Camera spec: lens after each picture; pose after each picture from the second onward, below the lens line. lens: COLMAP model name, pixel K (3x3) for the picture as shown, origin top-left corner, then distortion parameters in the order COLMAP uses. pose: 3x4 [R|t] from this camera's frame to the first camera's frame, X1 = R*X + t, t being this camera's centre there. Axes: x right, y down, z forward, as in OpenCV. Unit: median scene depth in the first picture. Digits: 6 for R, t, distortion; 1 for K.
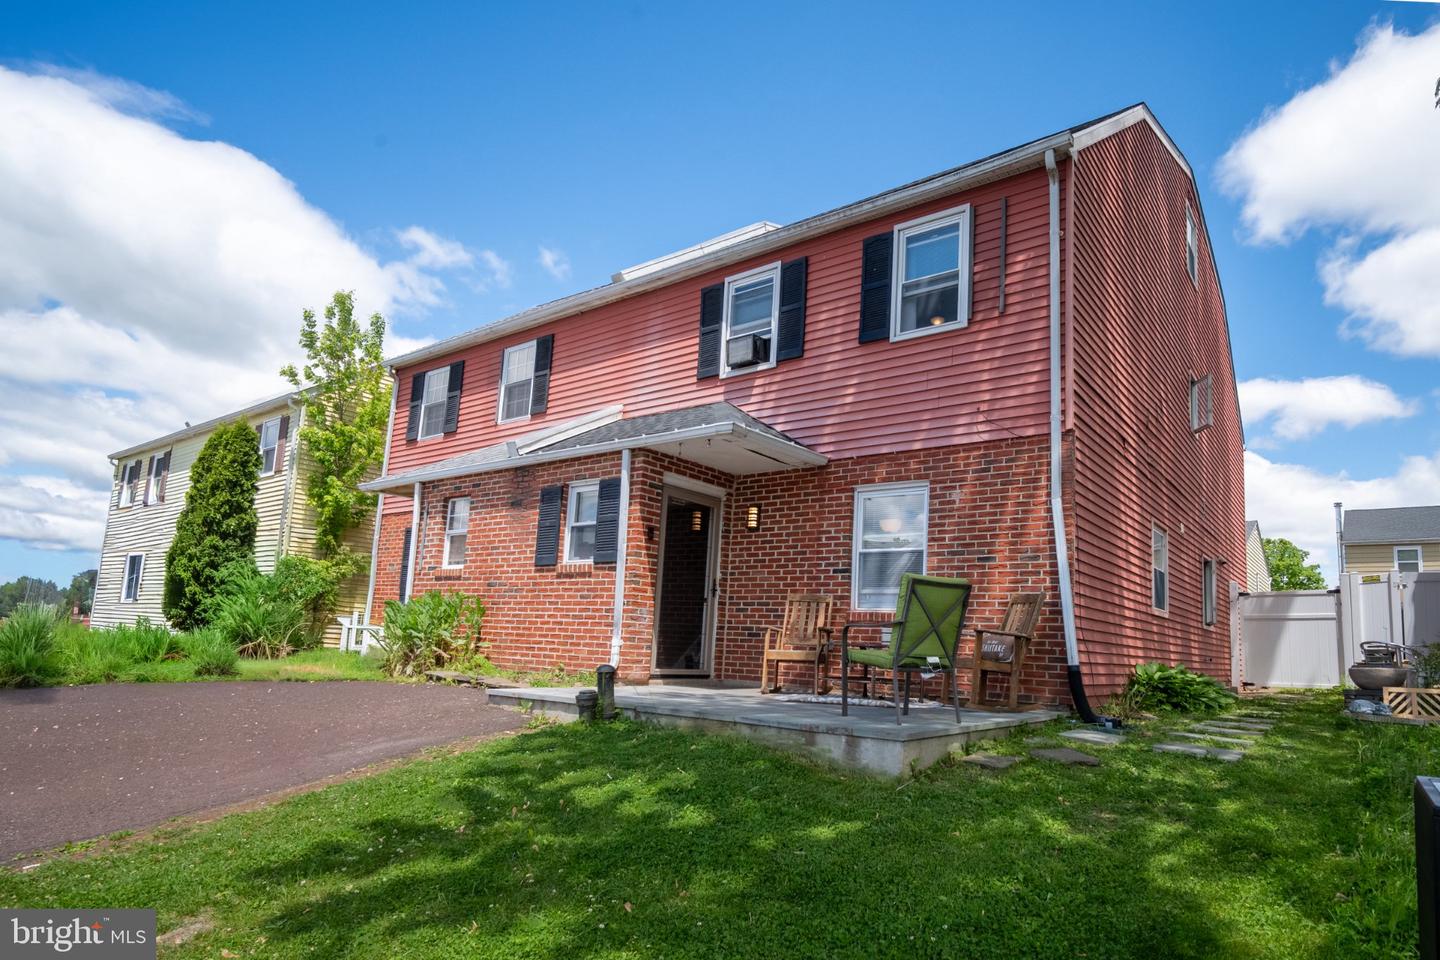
lens RADIAL K [[825.3, 0, 721.3], [0, 825.3, 530.1], [0, 0, 1]] dist [-0.001636, -0.002016]
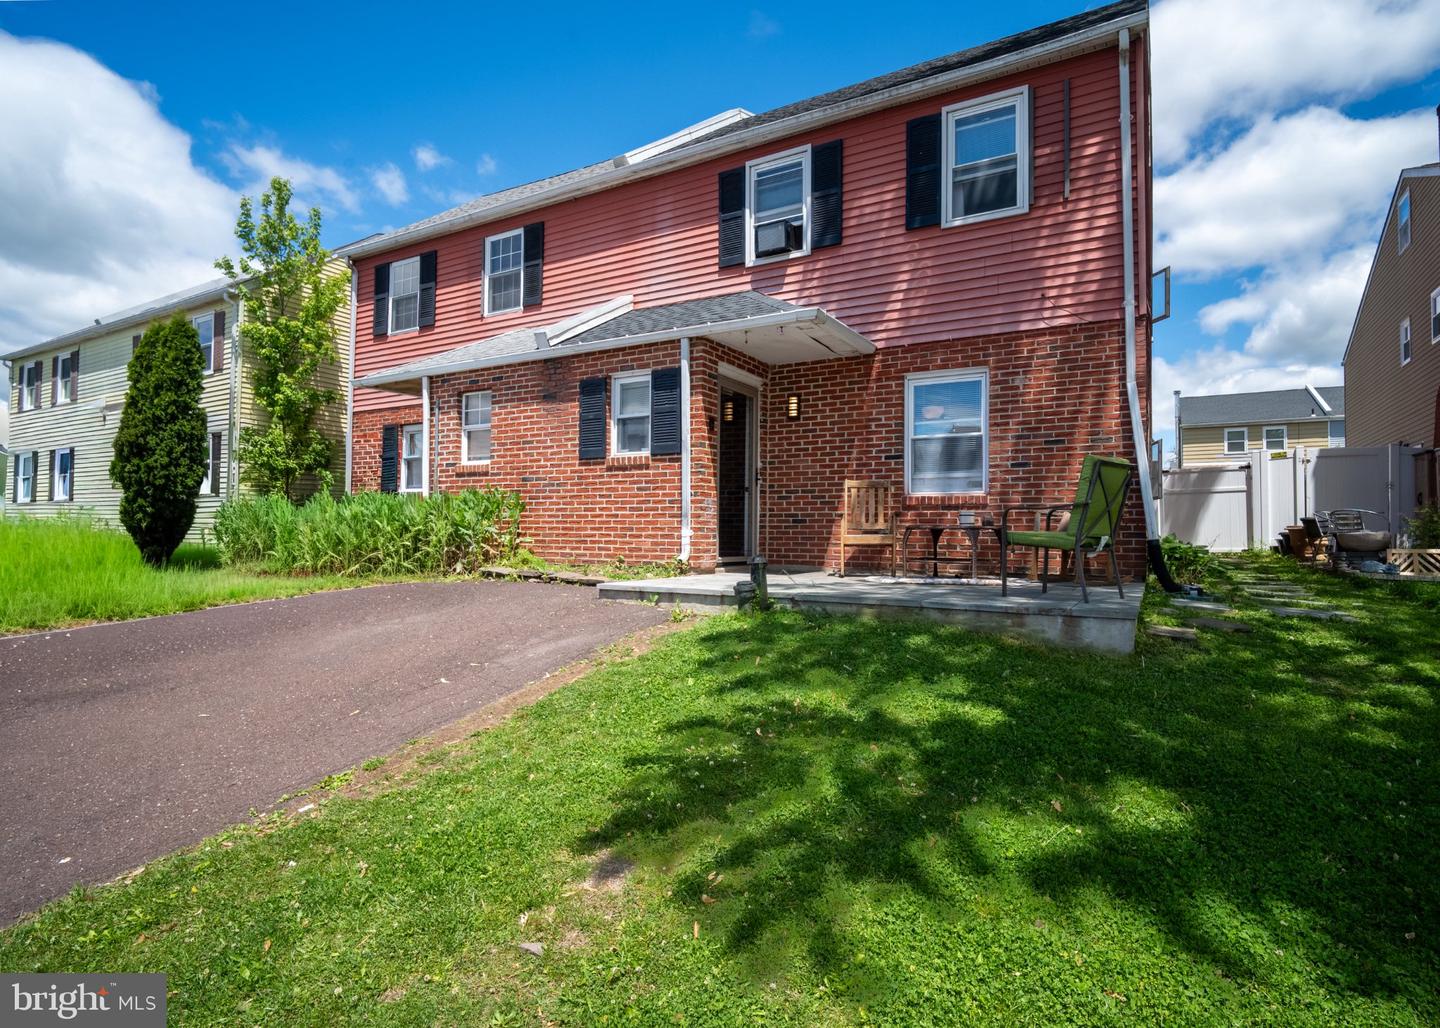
lens RADIAL K [[769.8, 0, 720.0], [0, 769.8, 514.0], [0, 0, 1]] dist [0.002235, -0.011266]
pose [[0.992948, -0.030900, 0.114450, -0.164428], [0.017365, 0.992929, 0.117430, 0.002863], [-0.117269, -0.114615, 0.986464, 0.059118]]
